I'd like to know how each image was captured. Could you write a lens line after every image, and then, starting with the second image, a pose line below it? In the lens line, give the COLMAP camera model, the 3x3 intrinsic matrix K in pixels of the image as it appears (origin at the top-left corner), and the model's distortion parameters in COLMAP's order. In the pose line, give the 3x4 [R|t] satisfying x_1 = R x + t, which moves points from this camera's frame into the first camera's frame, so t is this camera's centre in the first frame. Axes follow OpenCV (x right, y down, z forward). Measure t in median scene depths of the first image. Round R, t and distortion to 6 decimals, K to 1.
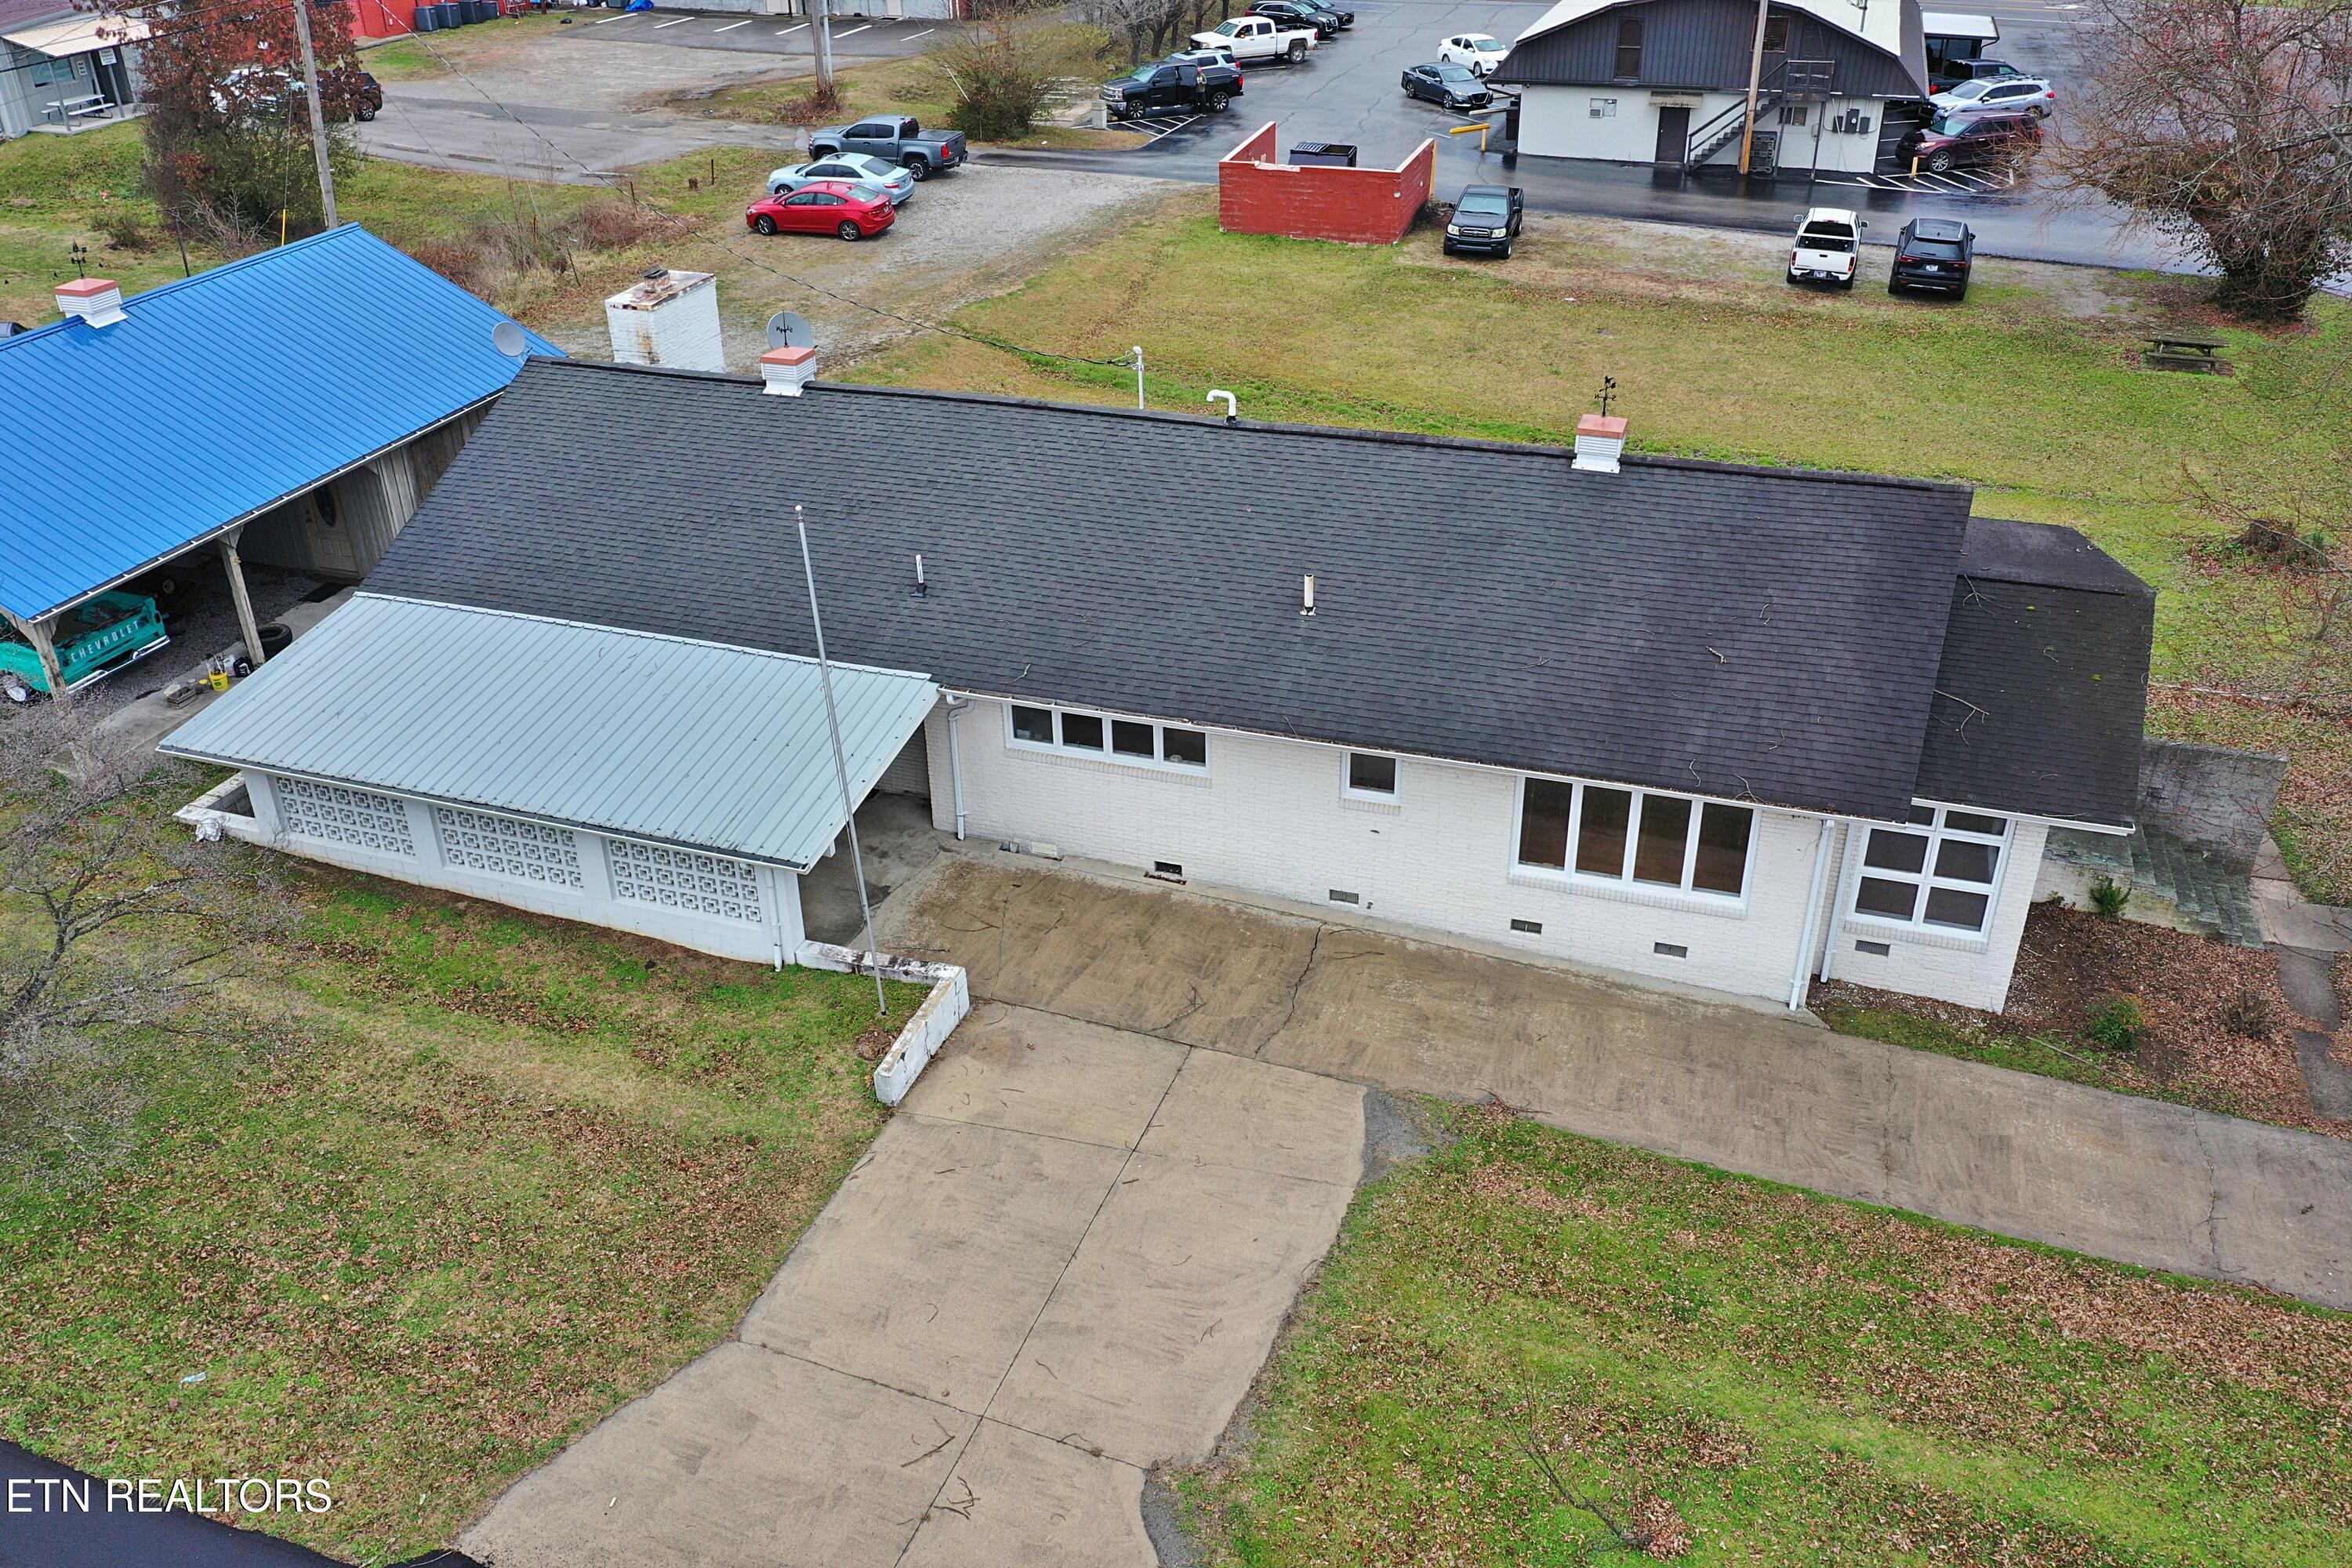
lens RADIAL K [[1878.3, 0, 1180.4], [0, 1878.3, 755.0], [0, 0, 1]] dist [-0.005160, -0.005260]
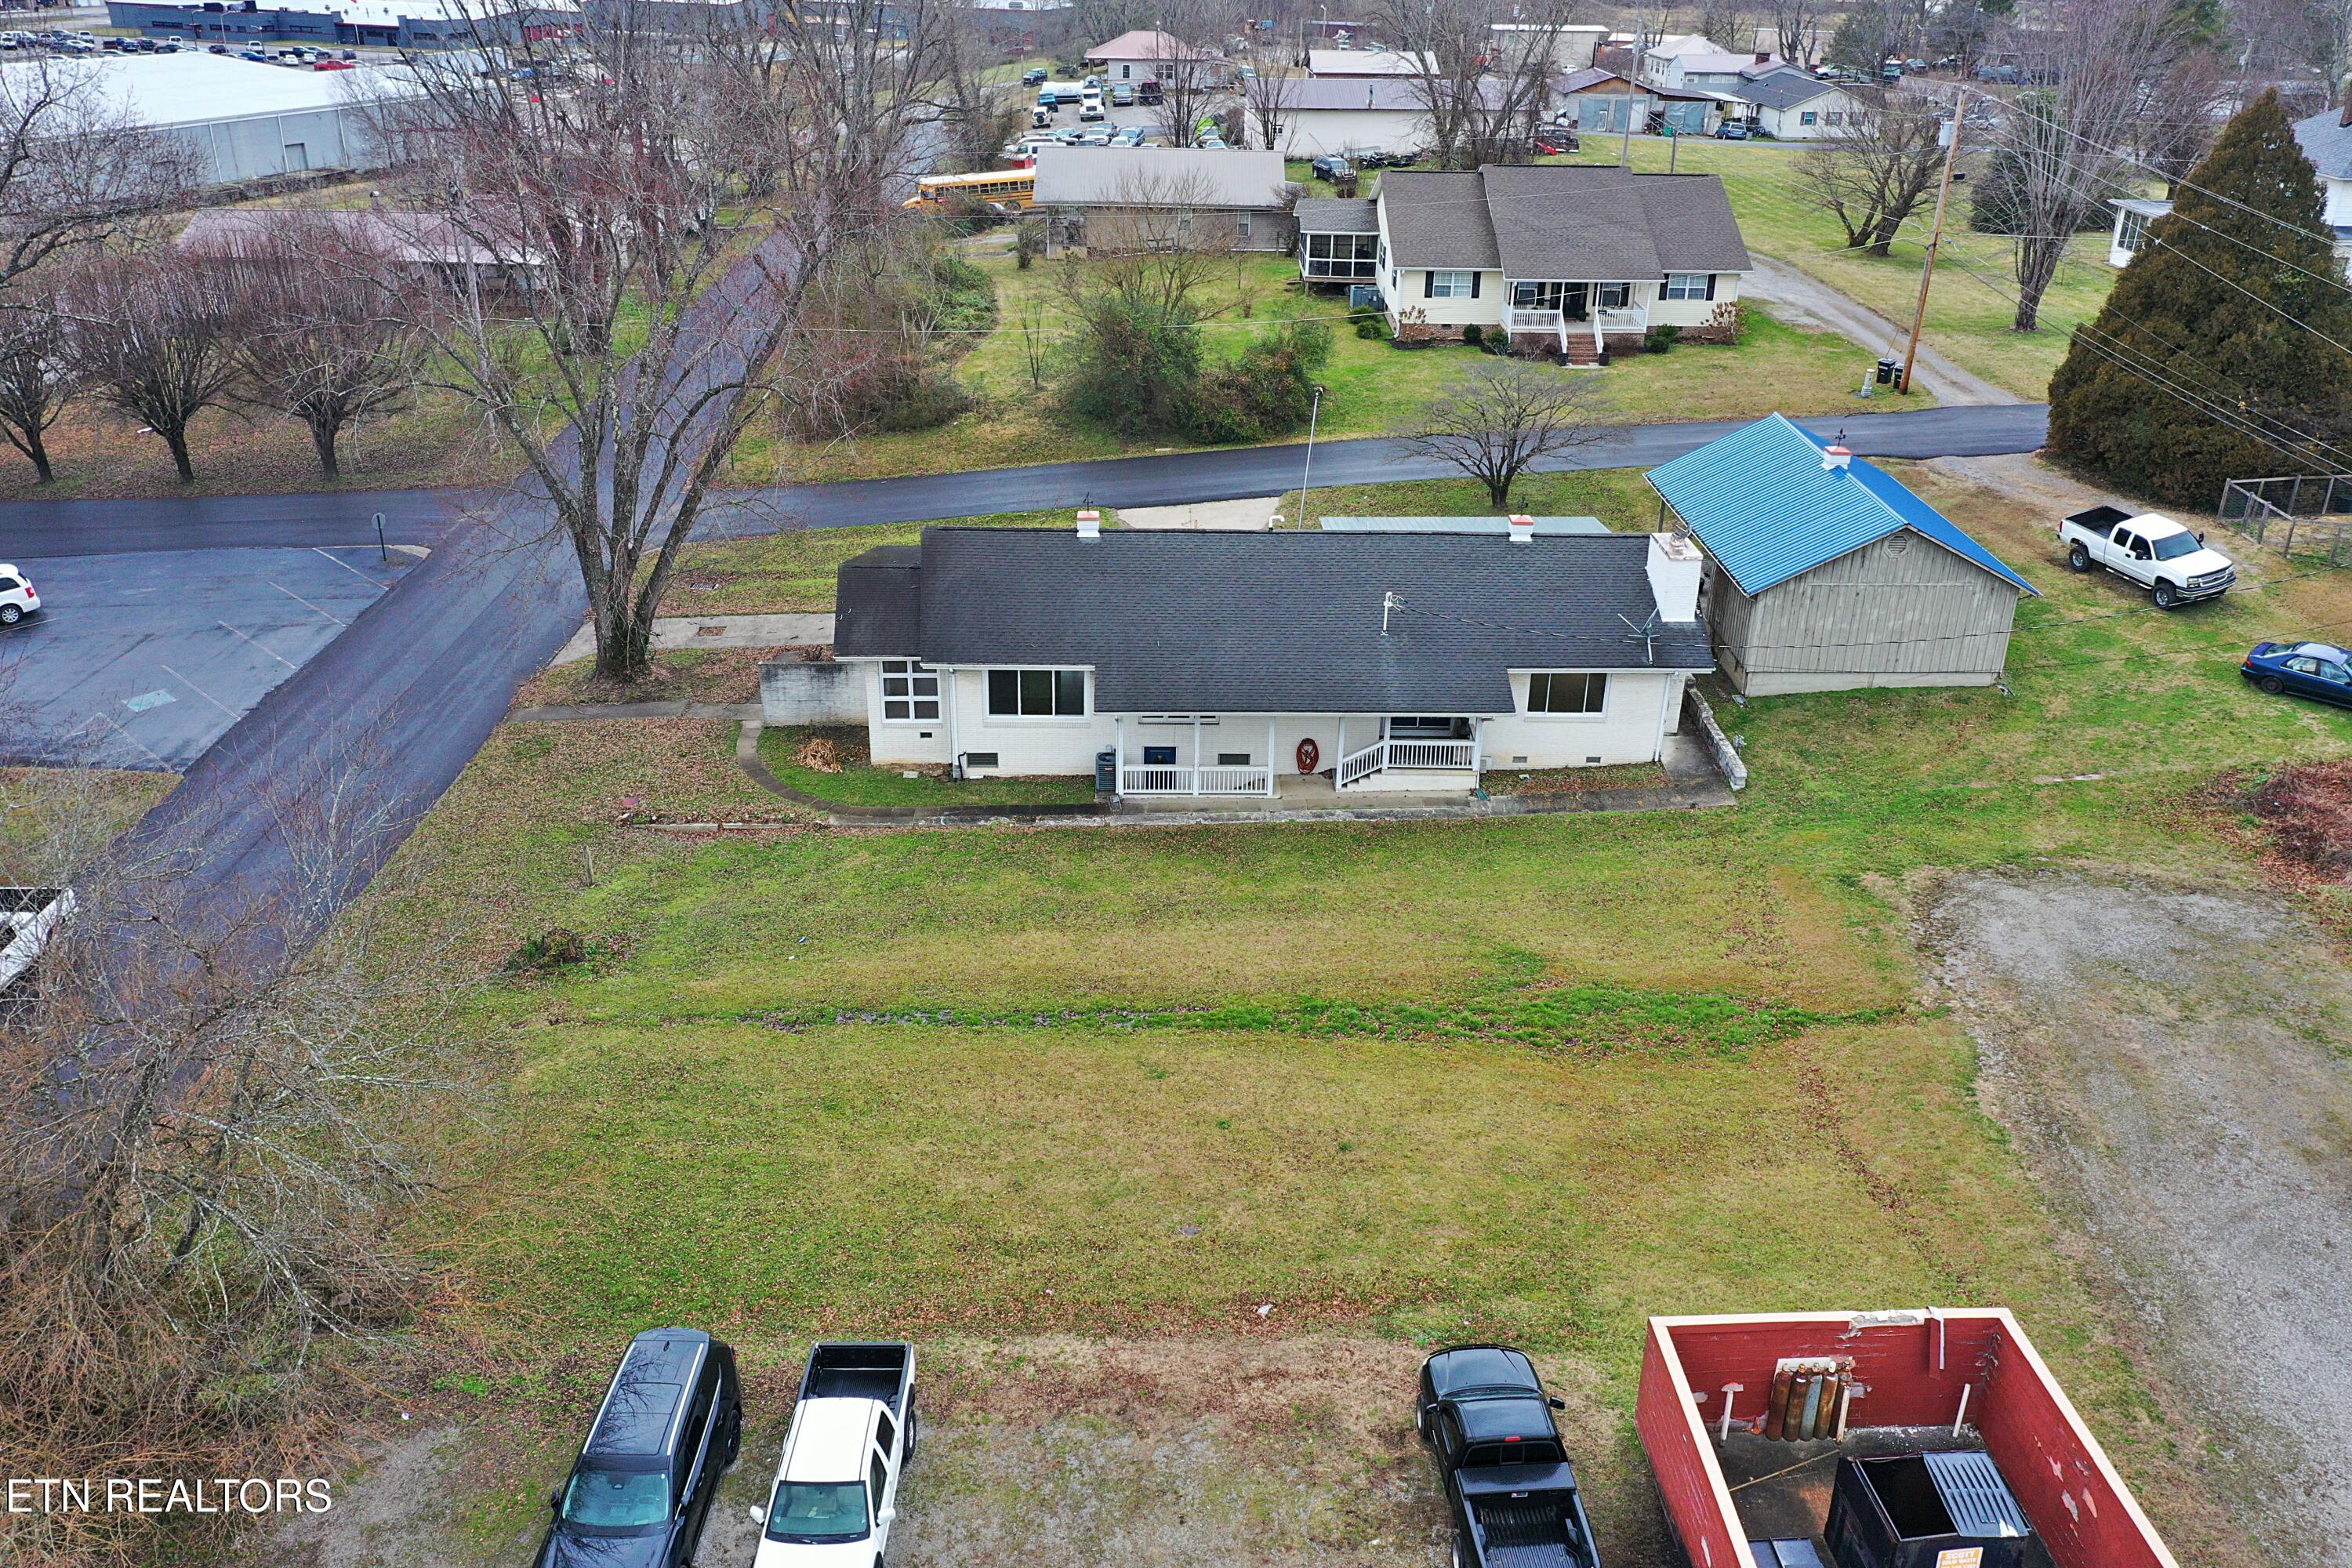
lens RADIAL K [[1842.5, 0, 1182.8], [0, 1842.5, 788.0], [0, 0, 1]] dist [0.010348, 0.007739]
pose [[-0.943775, 0.145127, -0.297031, 0.838196], [-0.159066, 0.588295, 0.792847, -1.769685], [0.289805, 0.795517, -0.532134, 2.544775]]
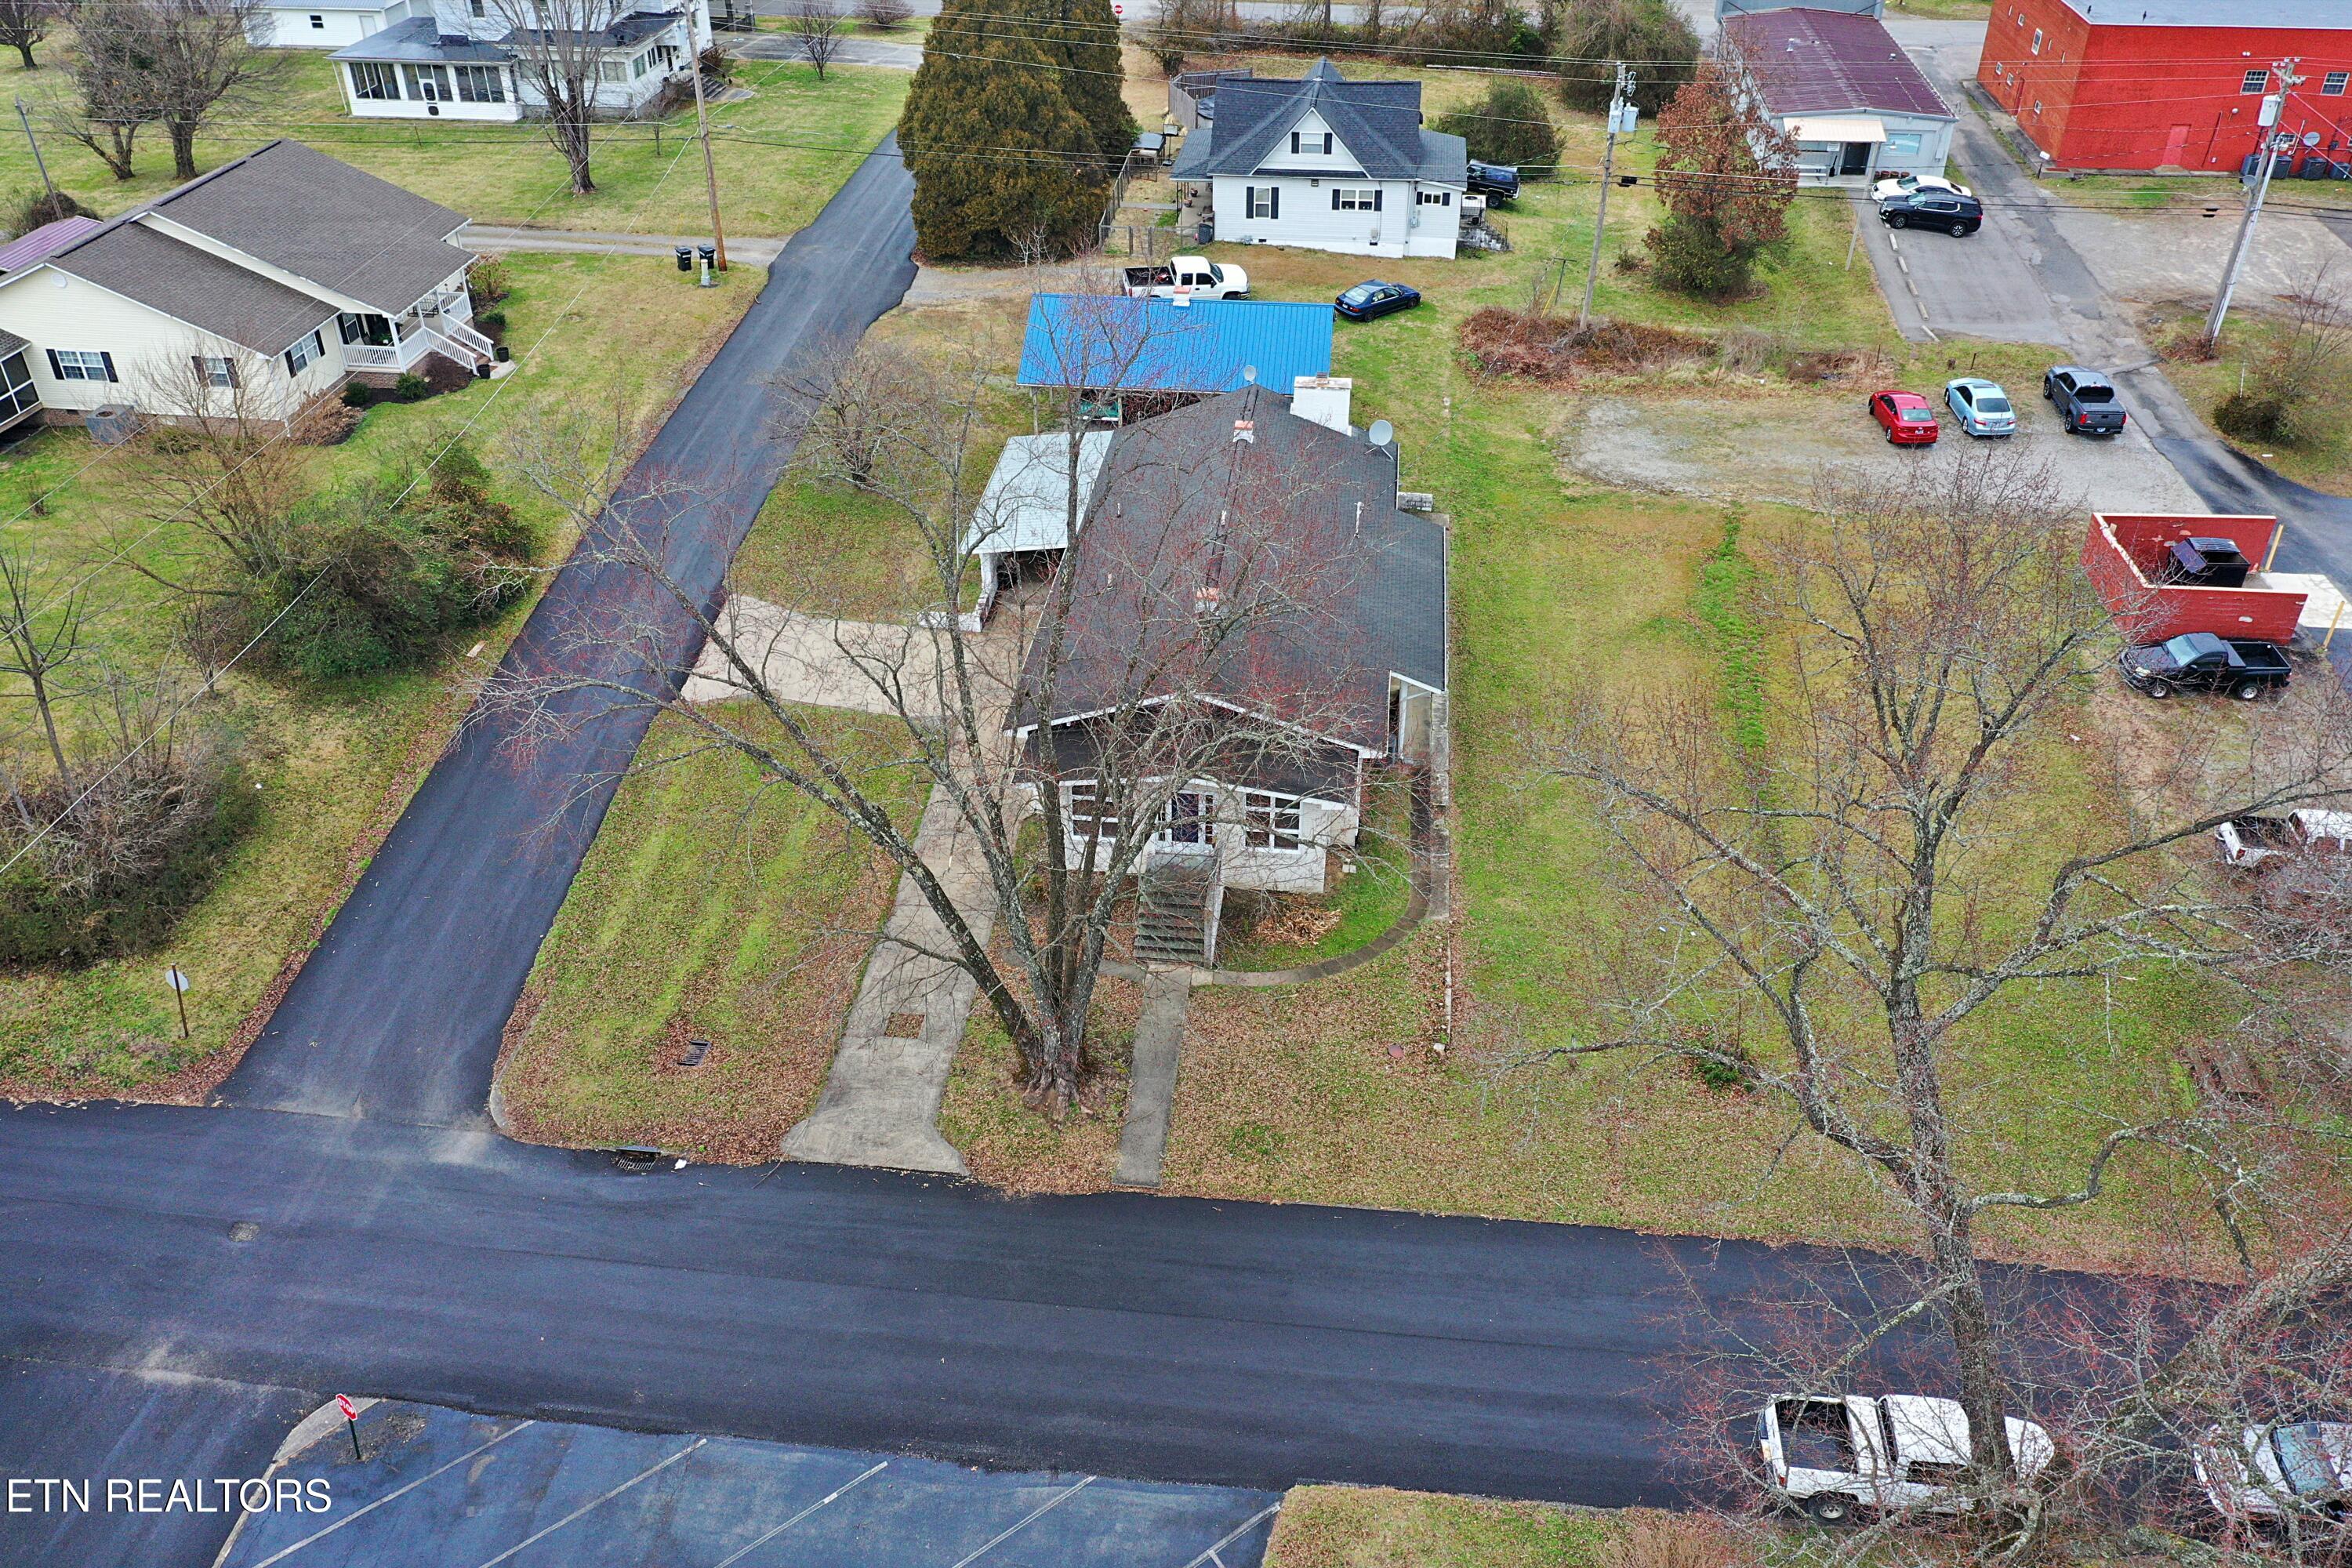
lens RADIAL K [[1880.2, 0, 1168.1], [0, 1880.2, 749.2], [0, 0, 1]] dist [-0.001488, 0.007095]
pose [[0.200040, 0.544500, -0.814557, 2.212486], [-0.468524, 0.783308, 0.408551, -0.957596], [0.860505, 0.299913, 0.411804, 0.139407]]
